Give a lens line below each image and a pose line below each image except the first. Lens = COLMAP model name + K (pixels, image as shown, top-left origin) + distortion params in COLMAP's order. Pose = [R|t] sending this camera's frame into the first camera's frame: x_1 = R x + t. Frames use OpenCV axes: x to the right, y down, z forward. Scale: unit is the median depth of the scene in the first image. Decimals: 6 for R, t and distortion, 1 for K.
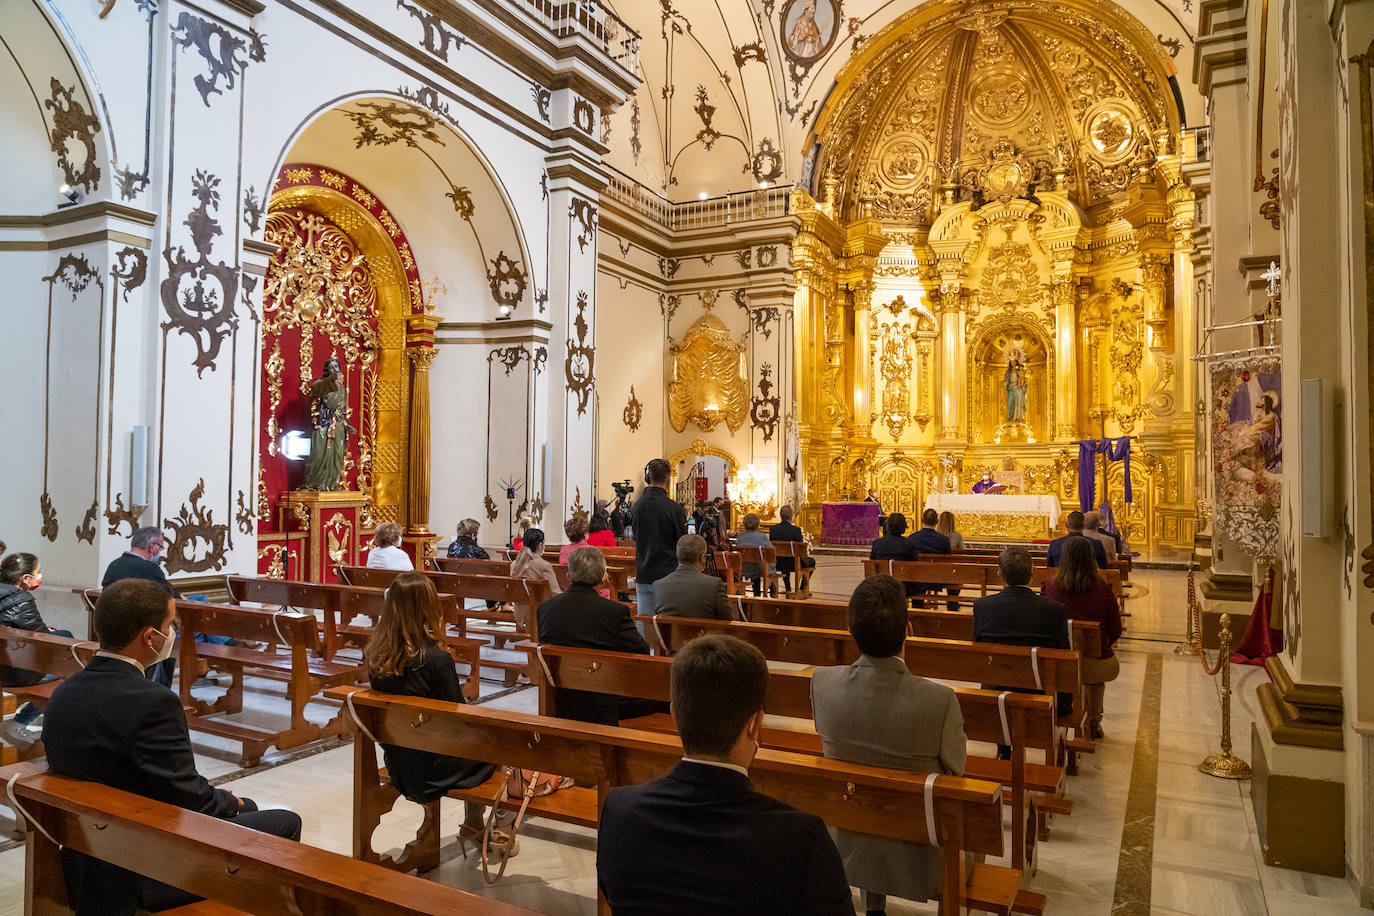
lens RADIAL K [[923.9, 0, 687.0], [0, 923.9, 458.0], [0, 0, 1]] dist [-0.040325, 0.018891]
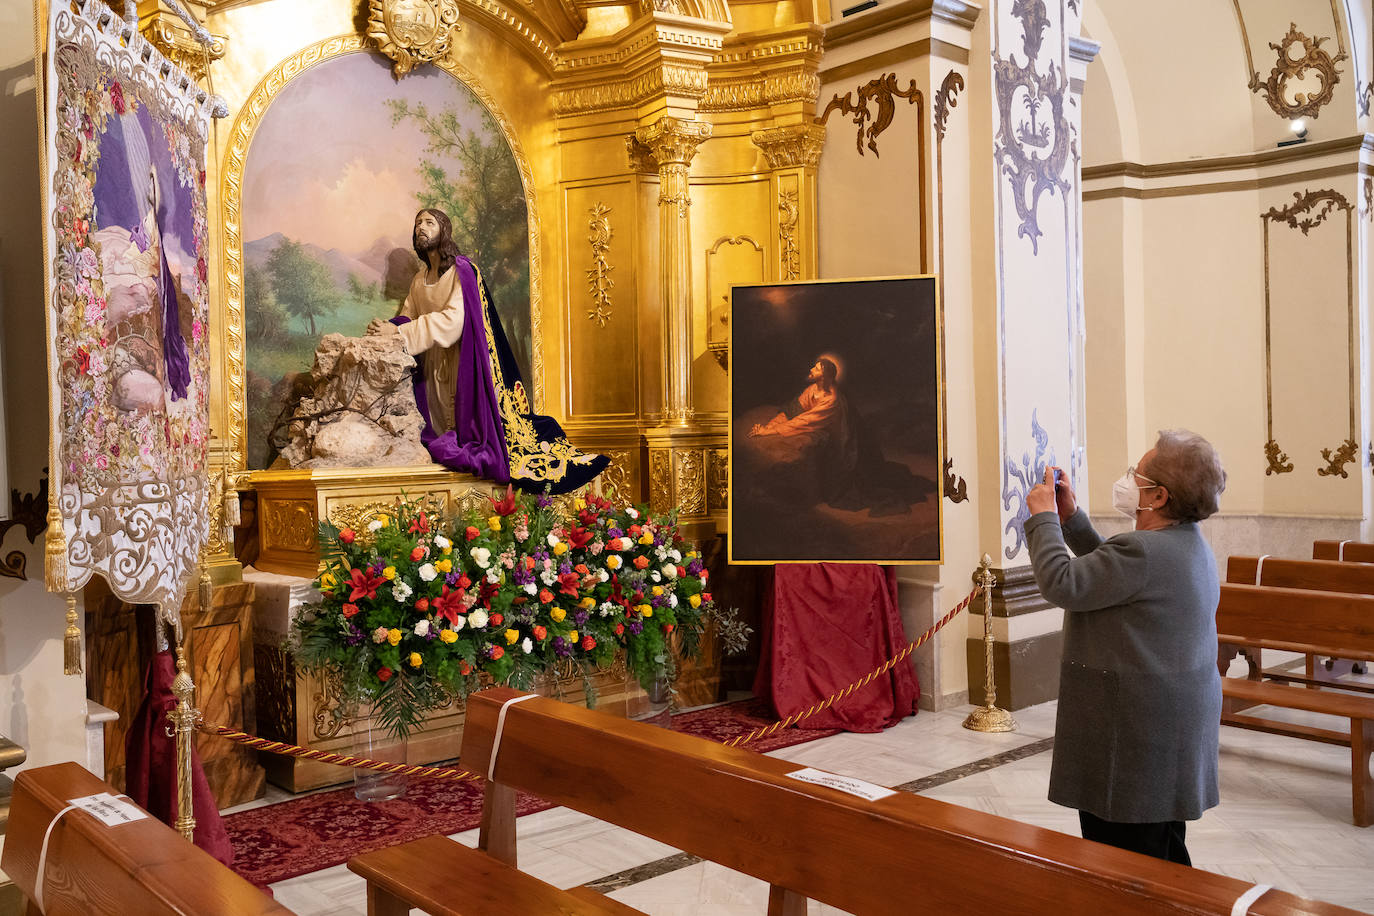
lens RADIAL K [[1235.1, 0, 687.0], [0, 1235.1, 458.0], [0, 0, 1]] dist [0.008105, 0.006833]
pose [[-0.931874, 0.004038, 0.362759, 0.254549], [0.003269, 0.999991, -0.002735, 0.045086], [-0.362767, -0.001363, -0.931879, 1.353901]]
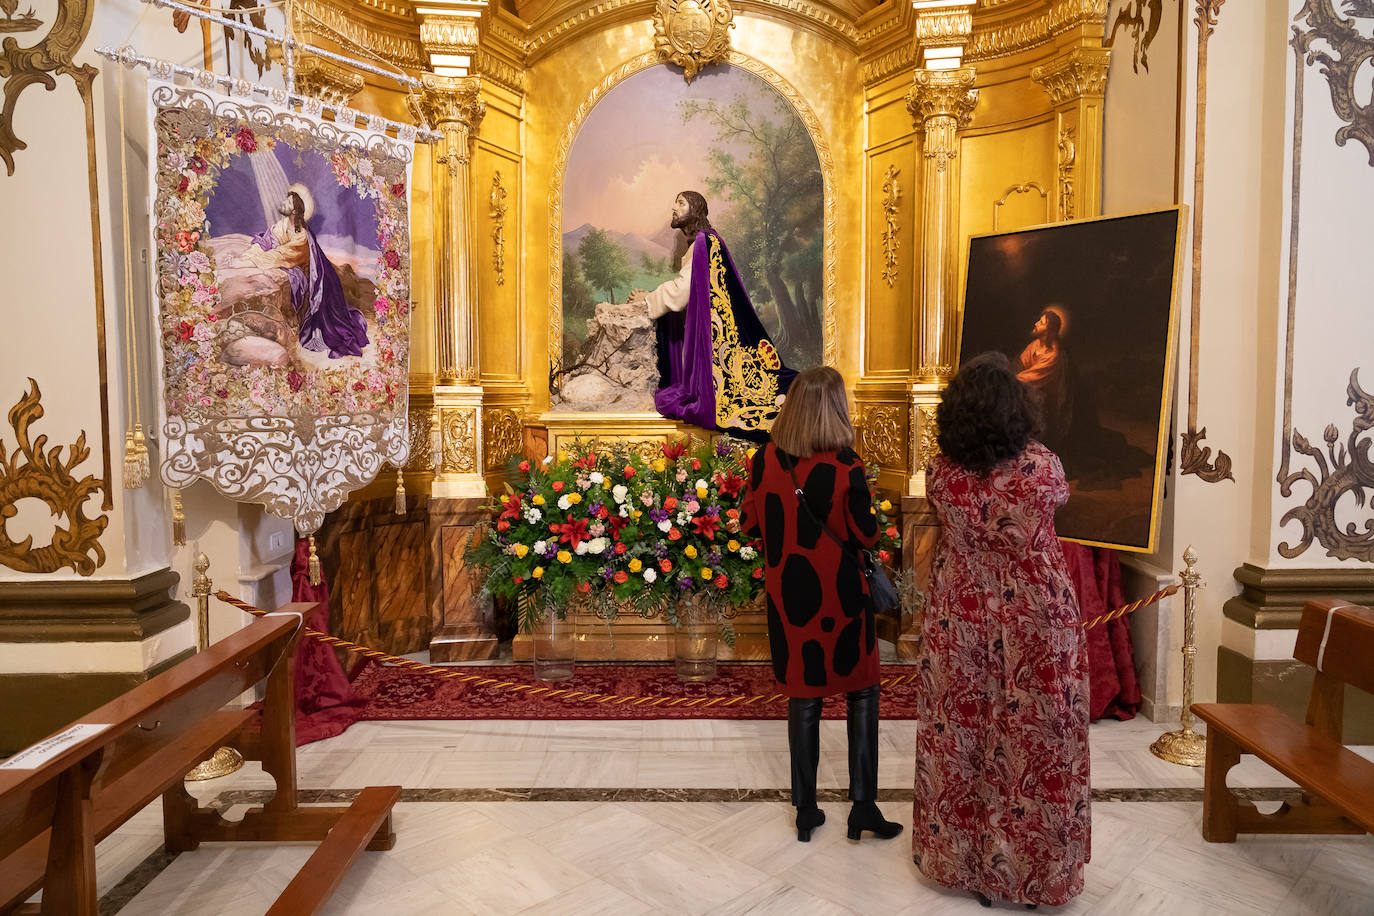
lens RADIAL K [[975.9, 0, 687.0], [0, 975.9, 458.0], [0, 0, 1]] dist [-0.019539, 0.007801]
pose [[-0.467475, -0.071497, 0.881110, 0.057409], [-0.029328, 0.997430, 0.065376, 0.033902], [-0.883520, 0.004721, -0.468370, 1.038594]]
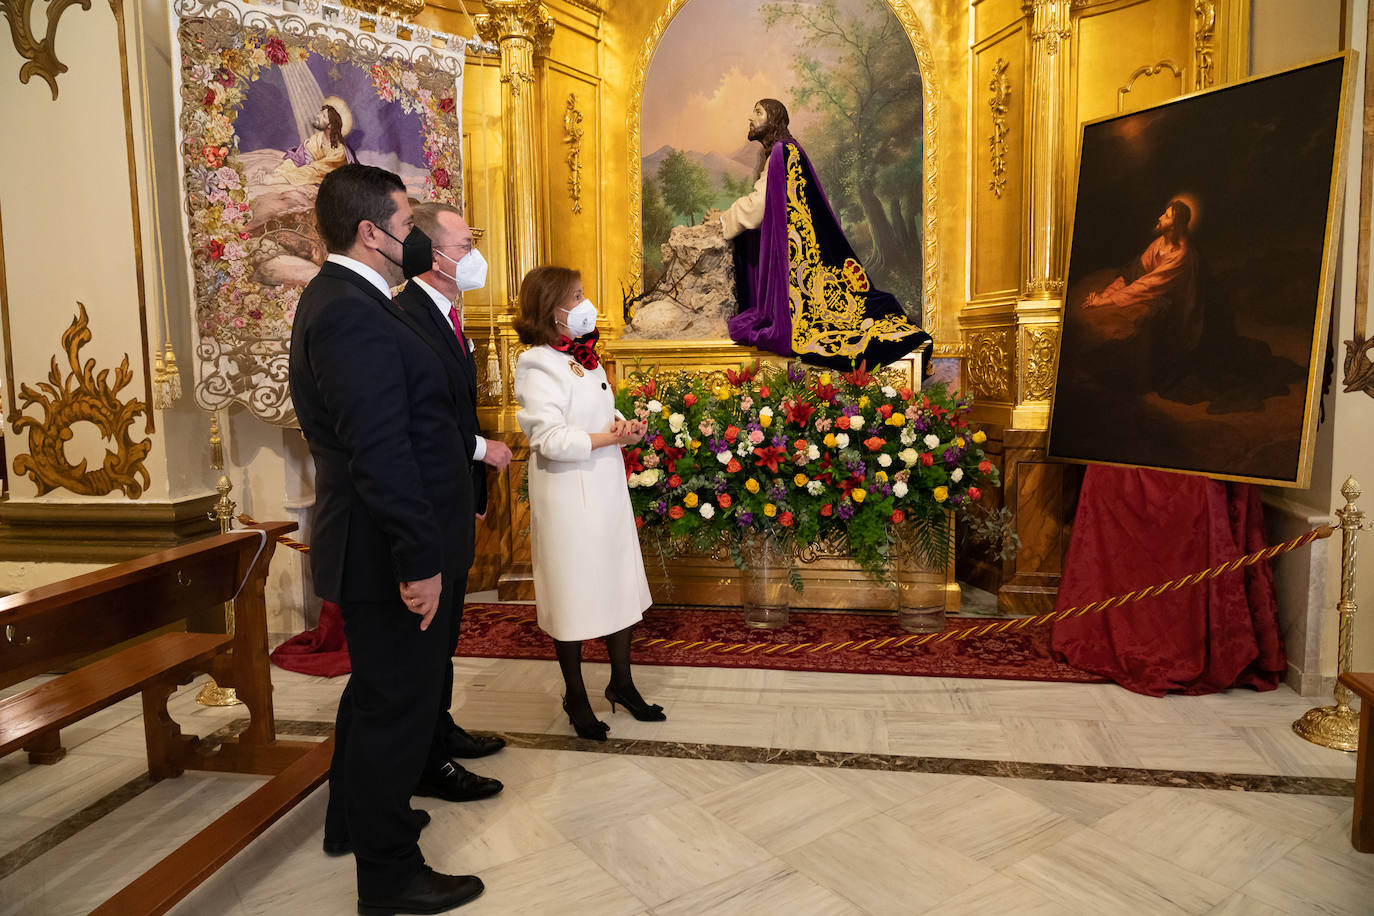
lens RADIAL K [[923.9, 0, 687.0], [0, 923.9, 458.0], [0, 0, 1]] dist [-0.040325, 0.018891]
pose [[-0.306619, -0.104024, 0.946131, 0.103481], [-0.015443, 0.994423, 0.104329, 0.060536], [-0.951707, 0.017378, -0.306515, 0.952624]]
